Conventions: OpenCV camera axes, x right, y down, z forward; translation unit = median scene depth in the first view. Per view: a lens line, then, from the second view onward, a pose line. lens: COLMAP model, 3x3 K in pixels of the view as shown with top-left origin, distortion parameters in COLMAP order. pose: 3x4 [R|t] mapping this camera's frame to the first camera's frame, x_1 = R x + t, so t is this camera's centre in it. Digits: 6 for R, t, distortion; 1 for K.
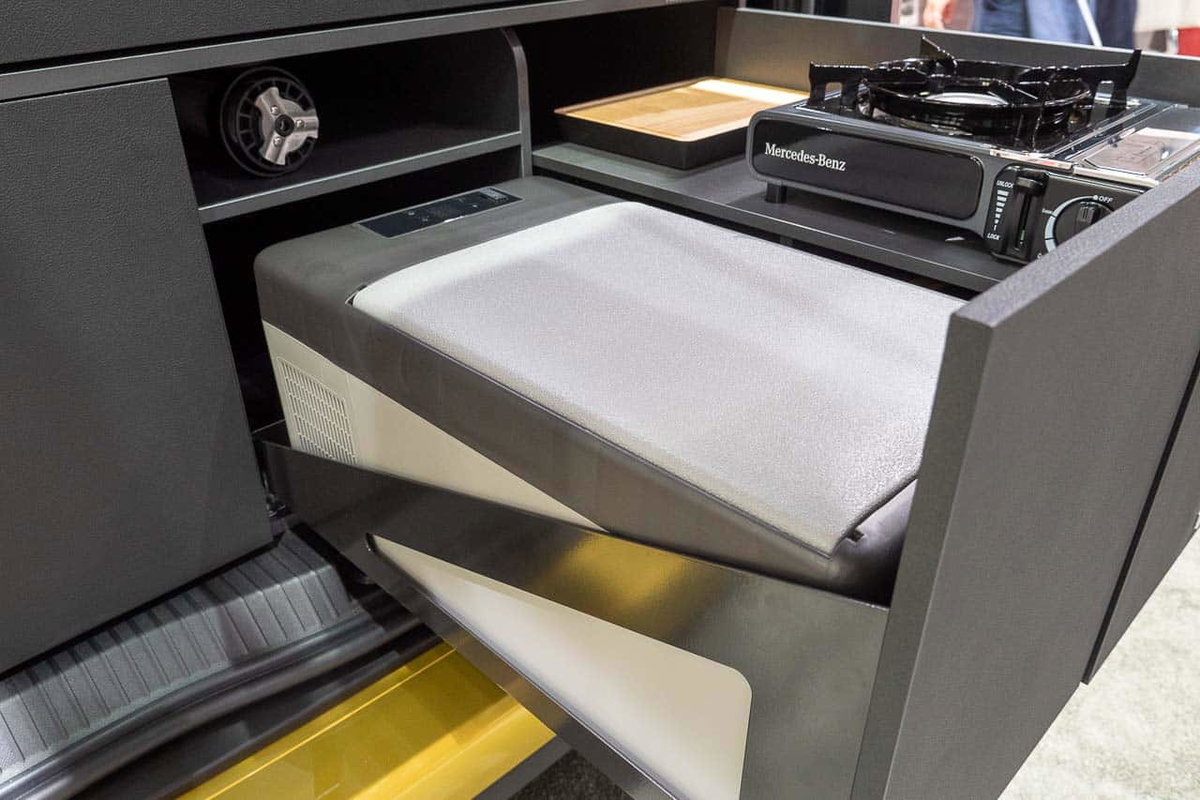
lens RADIAL K [[903.3, 0, 604.6], [0, 903.3, 423.7], [0, 0, 1]] dist [-0.008063, -0.000332]
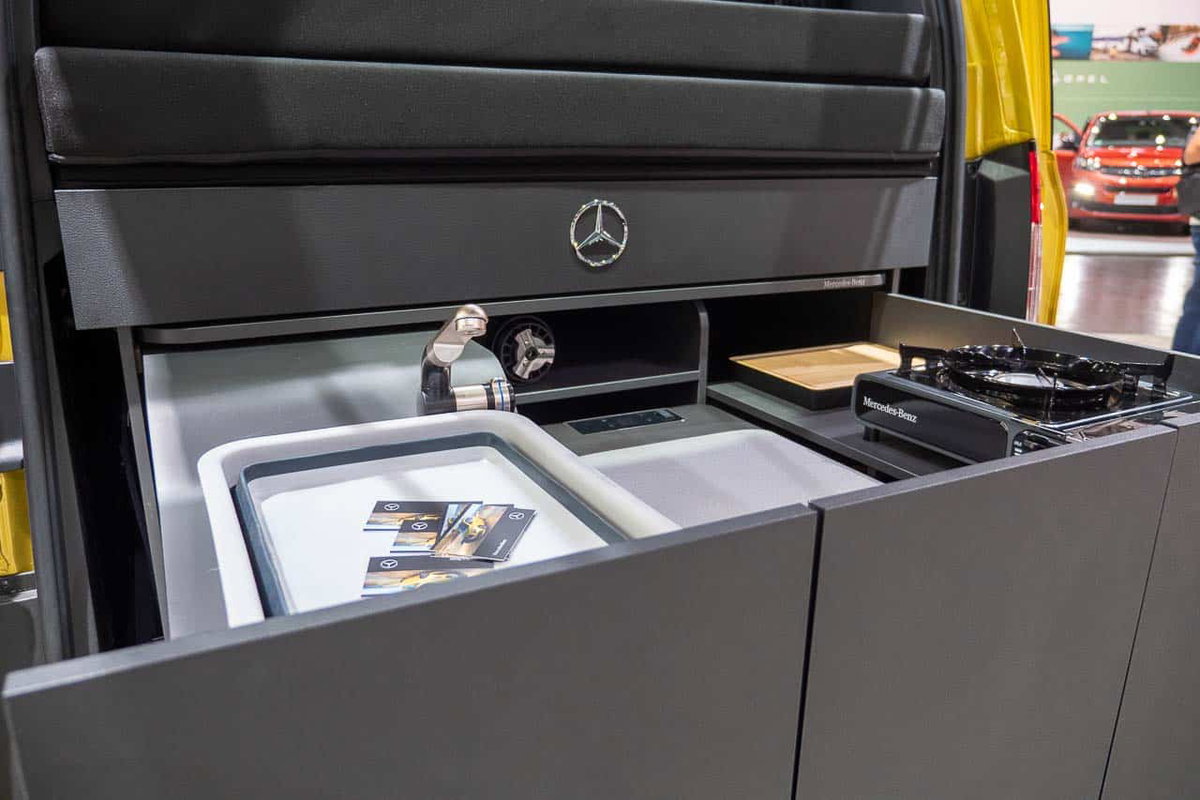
lens RADIAL K [[860.5, 0, 600.0], [0, 860.5, 400.0], [0, 0, 1]] dist [-0.035426, 0.000743]
pose [[0.951883, 0.097688, -0.290476, 0.163292], [-0.170915, 0.955961, -0.238592, 0.056157], [0.254376, 0.276758, 0.926659, -0.246198]]
